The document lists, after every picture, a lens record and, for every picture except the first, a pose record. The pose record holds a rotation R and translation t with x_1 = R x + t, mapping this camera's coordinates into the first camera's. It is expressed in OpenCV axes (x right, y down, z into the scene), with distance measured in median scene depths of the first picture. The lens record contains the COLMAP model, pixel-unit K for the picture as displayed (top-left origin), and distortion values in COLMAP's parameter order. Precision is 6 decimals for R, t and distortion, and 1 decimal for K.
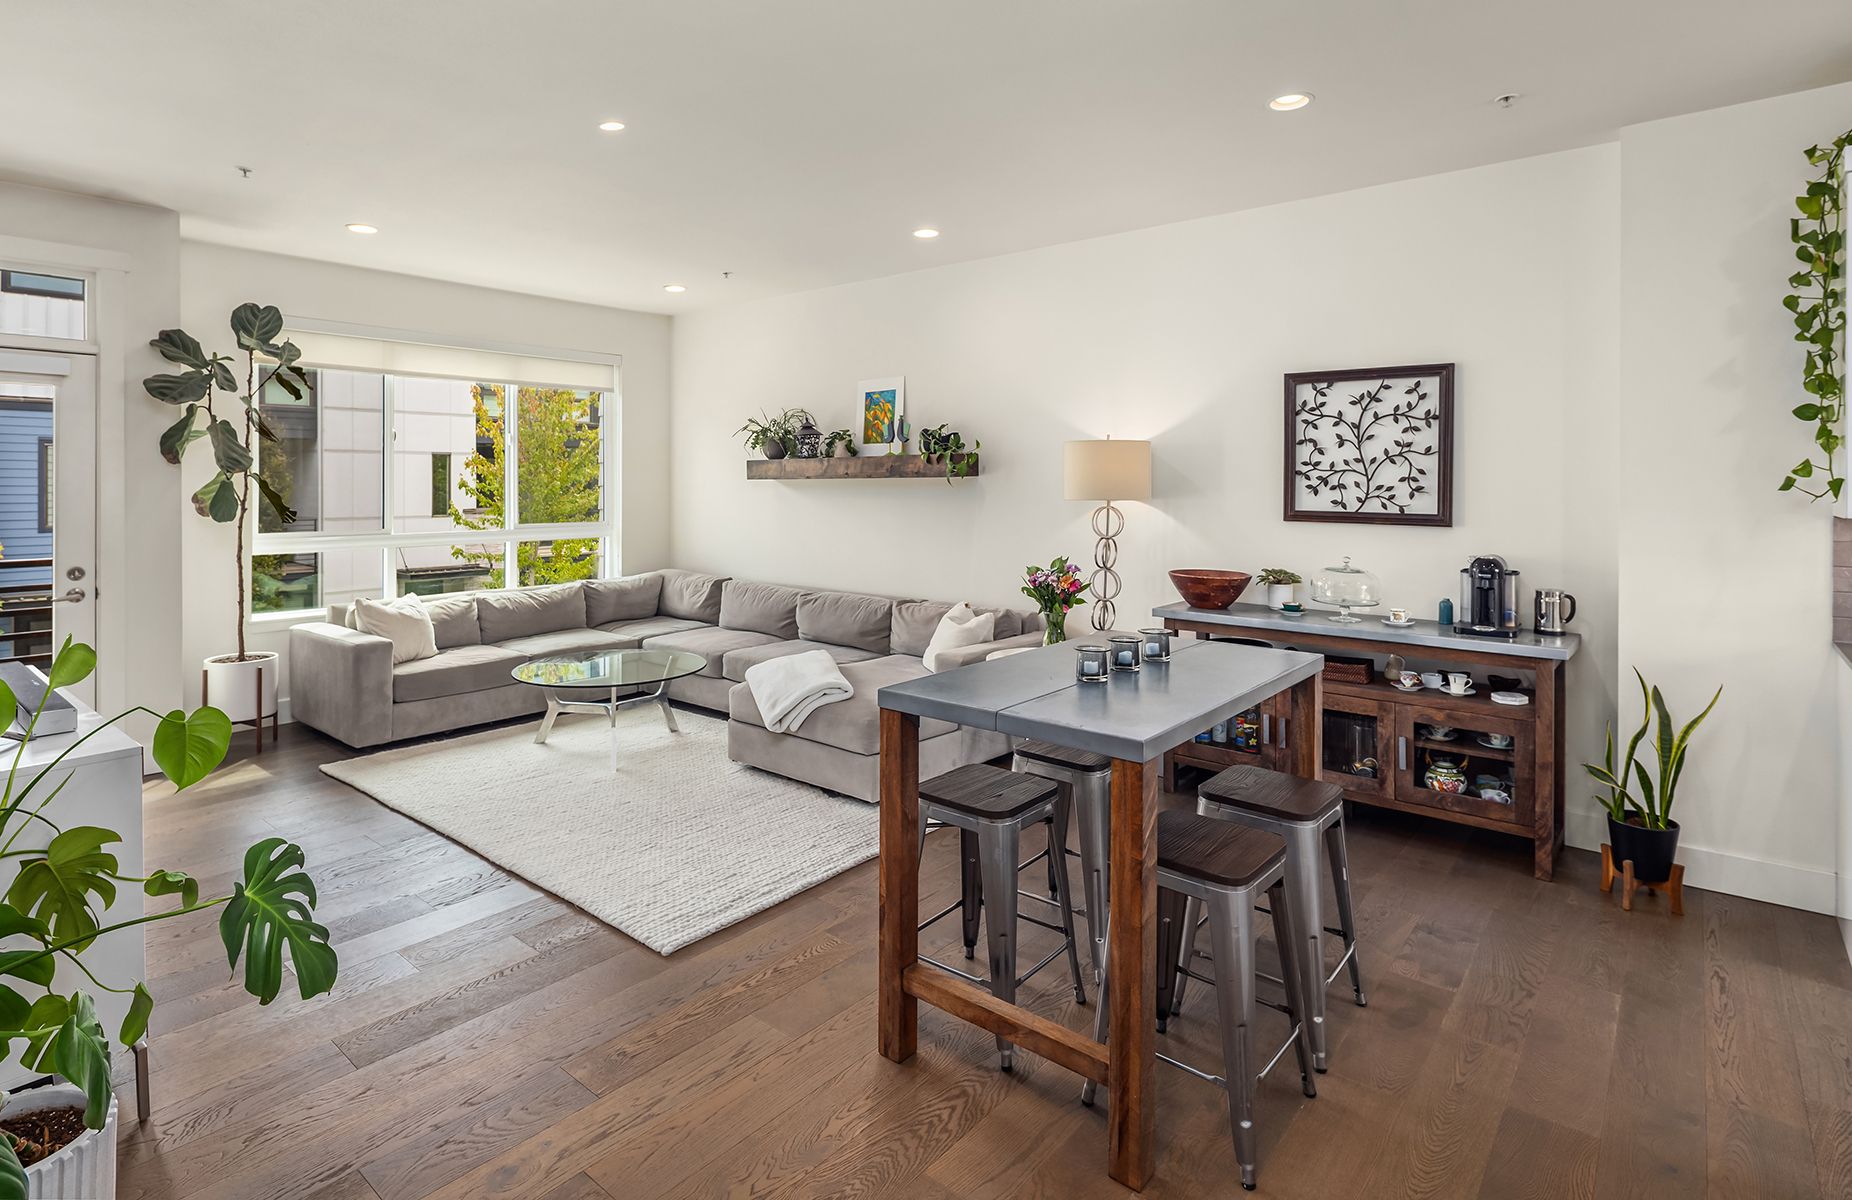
lens RADIAL K [[920.9, 0, 905.0], [0, 920.9, 487.3], [0, 0, 1]] dist [0.003283, -0.000140]
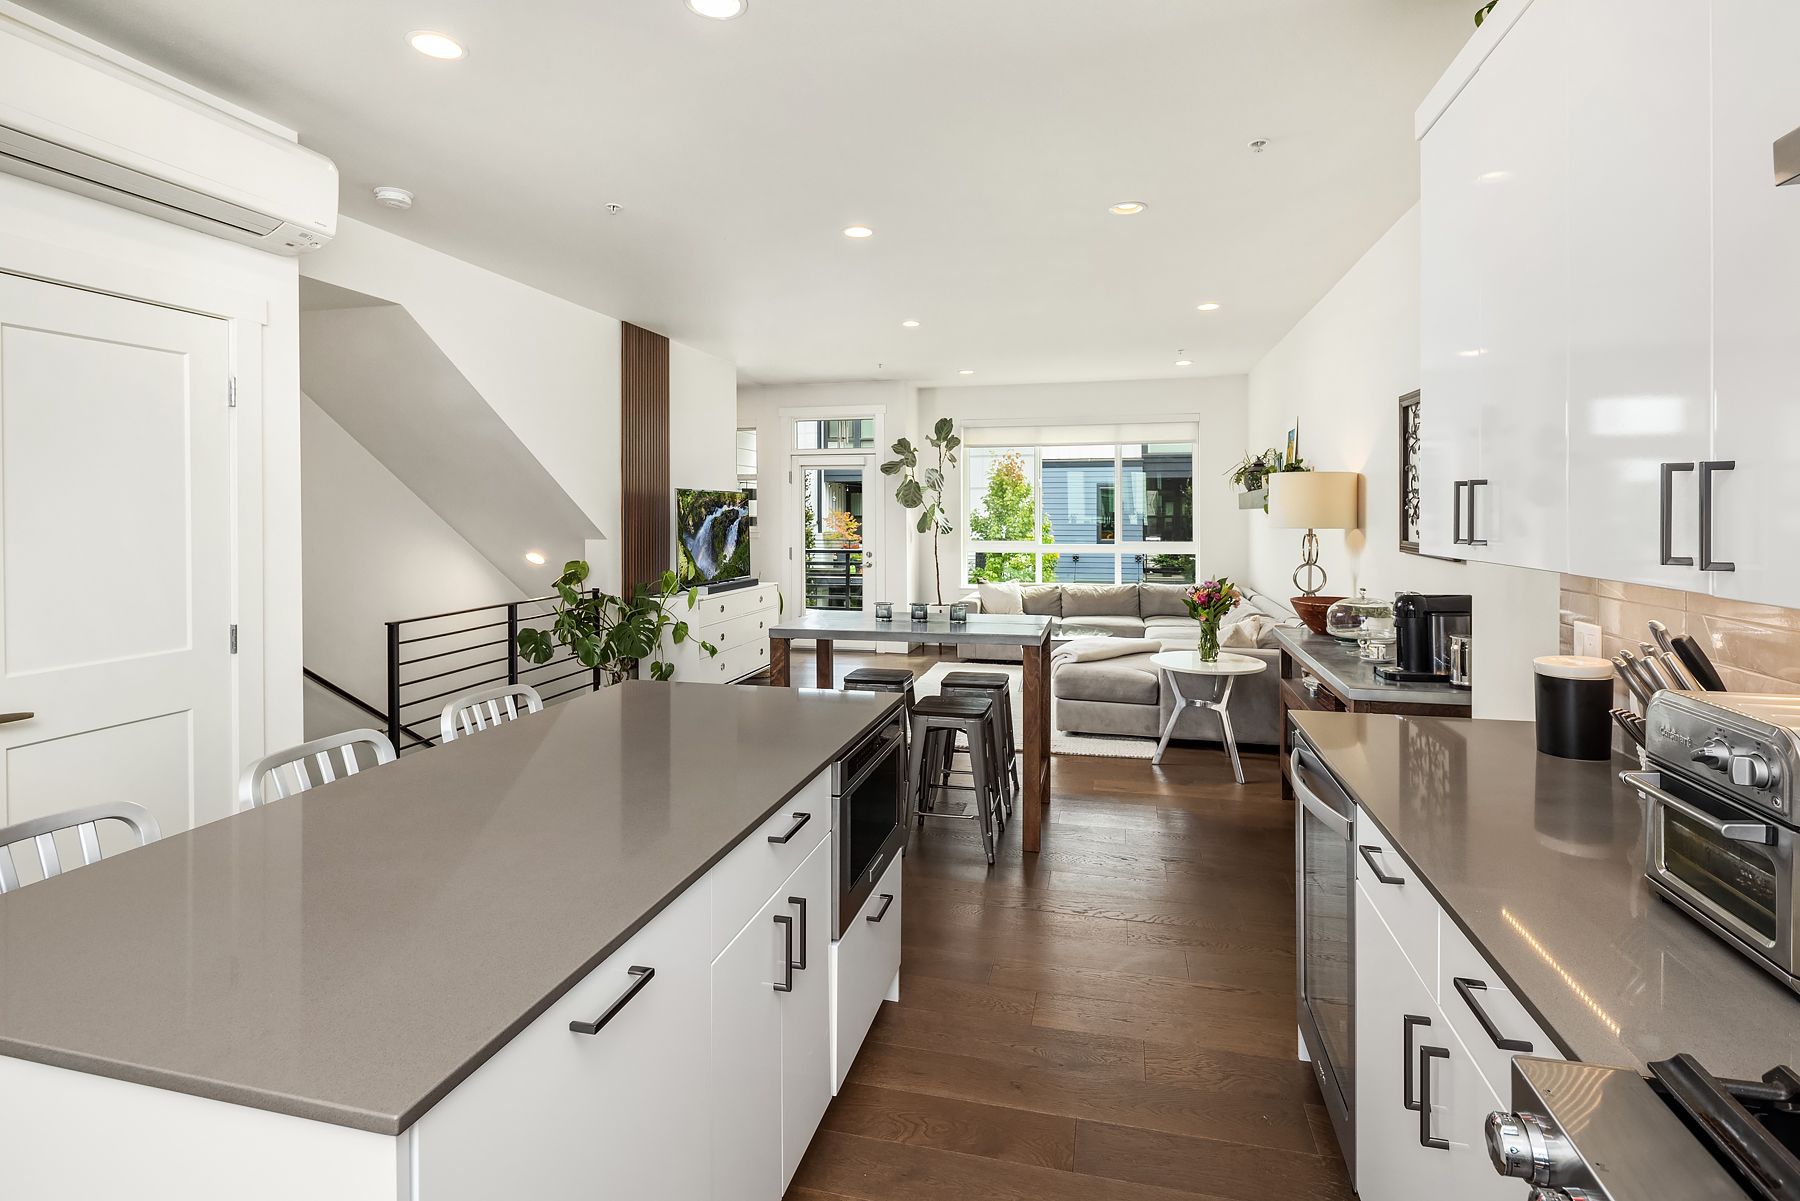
lens RADIAL K [[876.6, 0, 909.3], [0, 876.6, 526.1], [0, 0, 1]] dist [-0.006790, -0.001037]
pose [[0.449104, 0.011874, -0.893401, 1.029216], [-0.000628, 0.999916, 0.012974, -0.001629], [0.893480, -0.005266, 0.449073, 0.153097]]
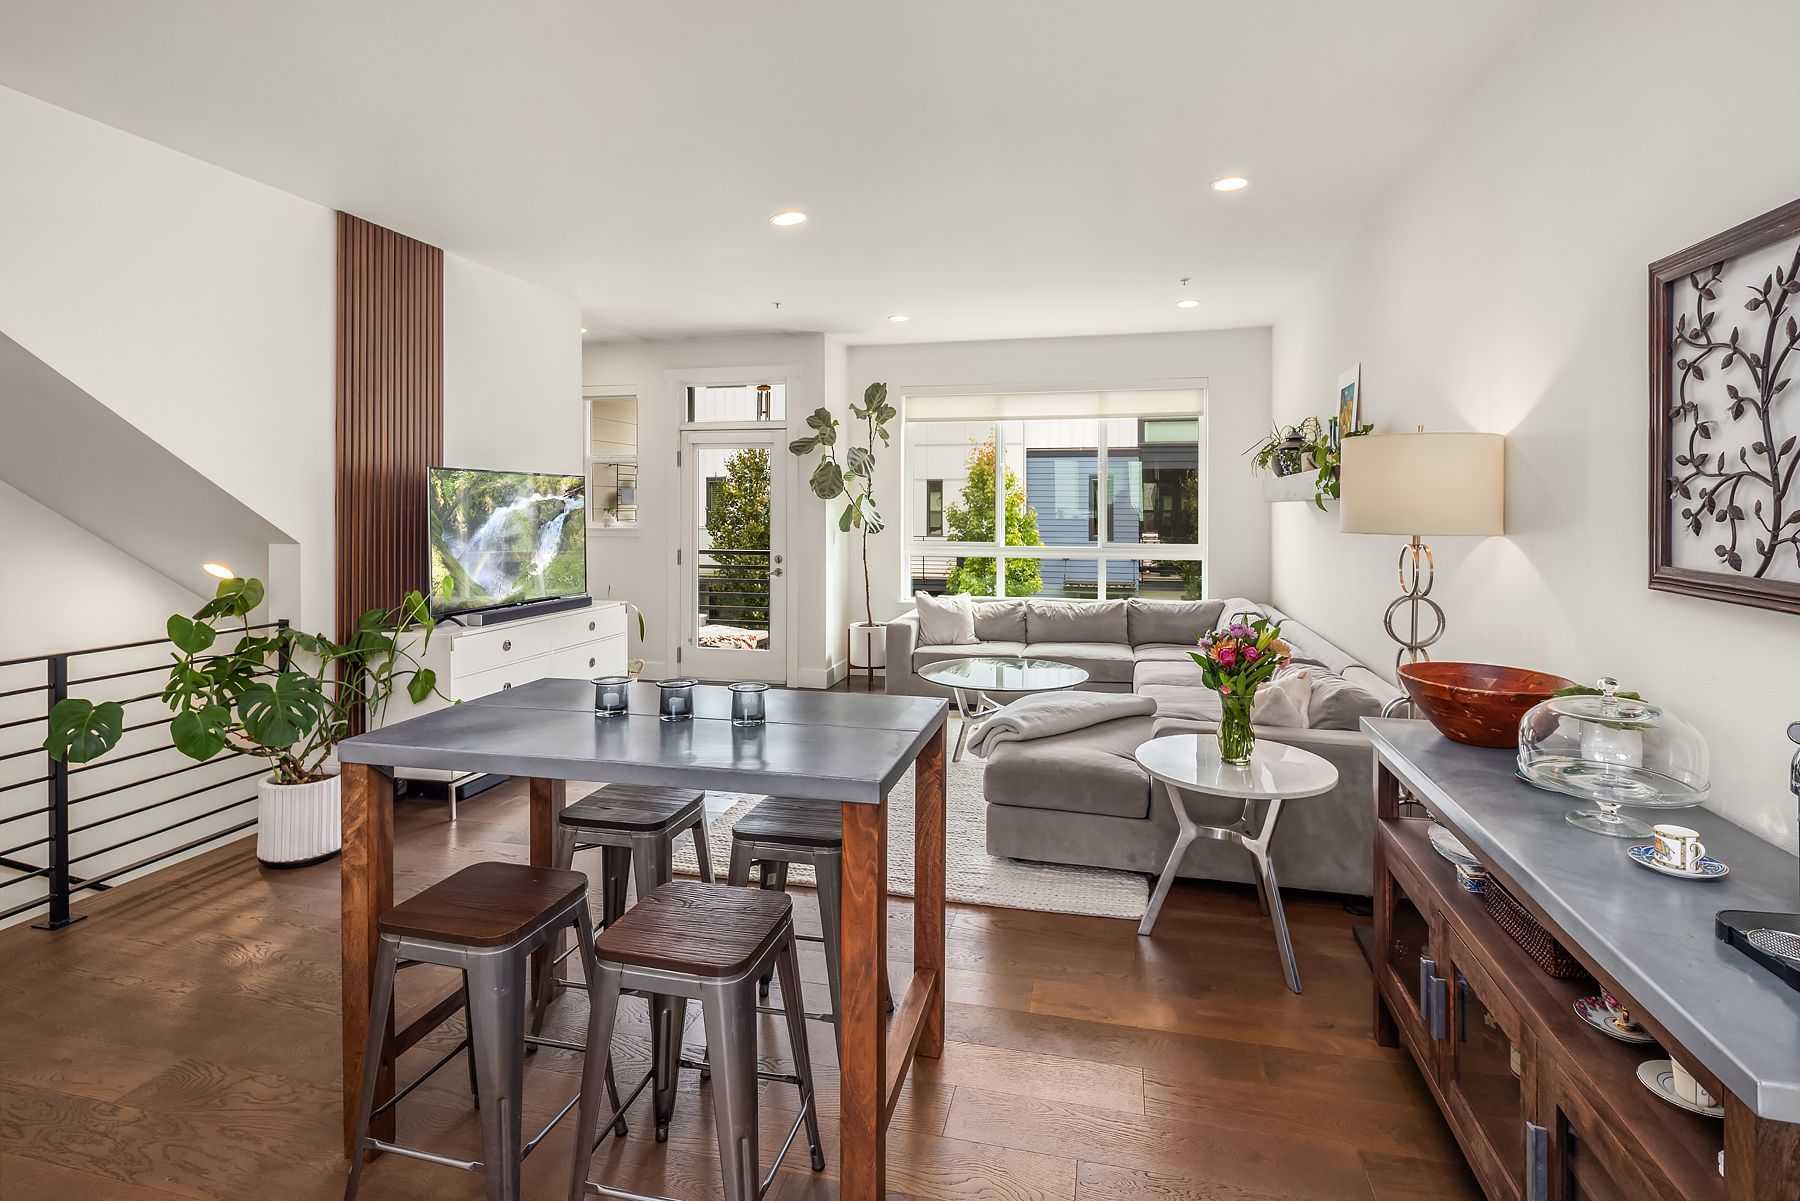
lens RADIAL K [[876.6, 0, 916.9], [0, 876.6, 509.3], [0, 0, 1]] dist [-0.006790, -0.001037]
pose [[0.457356, 0.003187, -0.889278, 0.654168], [-0.004793, 0.999988, 0.001119, -0.001746], [0.889271, 0.003750, 0.457366, 0.504505]]
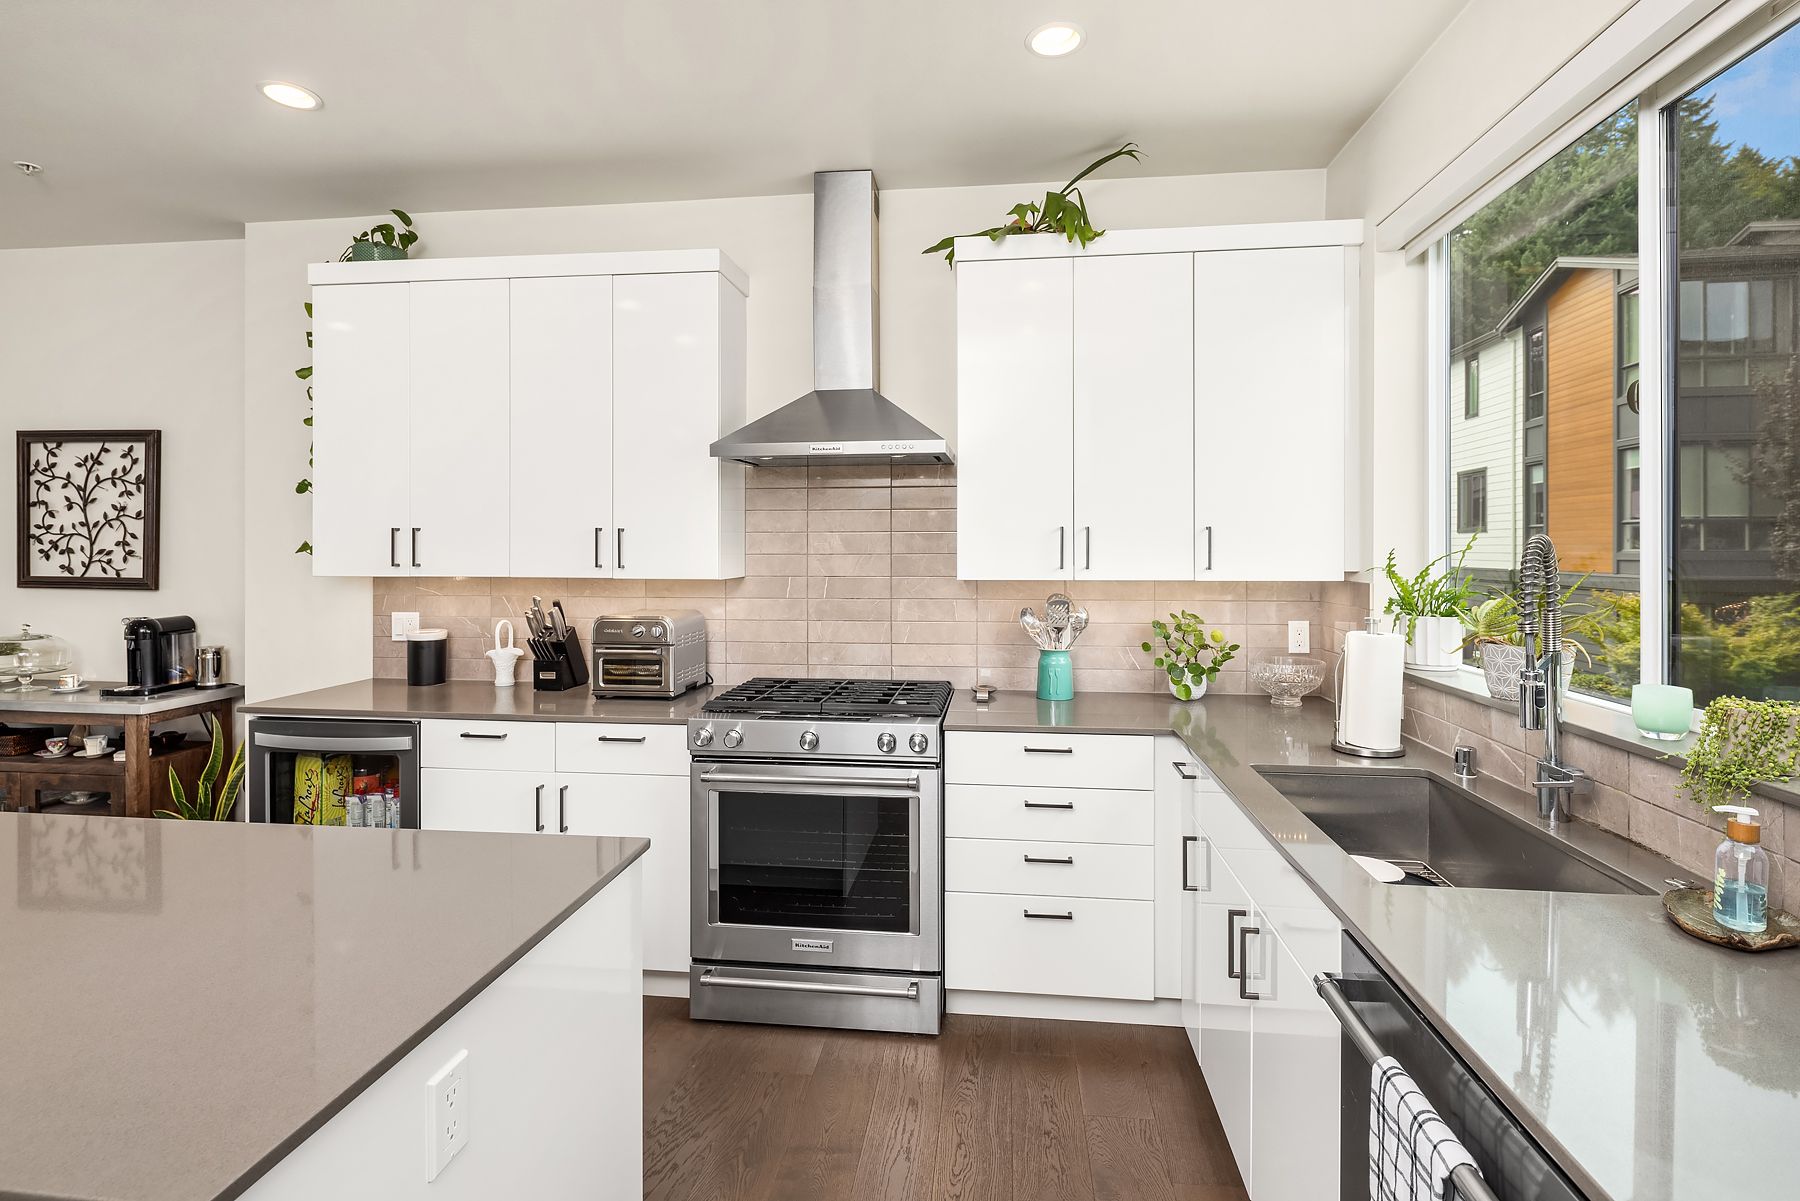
lens RADIAL K [[876.6, 0, 911.5], [0, 876.6, 551.5], [0, 0, 1]] dist [-0.006790, -0.001037]
pose [[0.822744, -0.003378, 0.568402, 0.685328], [0.003124, 0.999994, 0.001421, 0.001312], [-0.568403, 0.000607, 0.822750, -0.255032]]
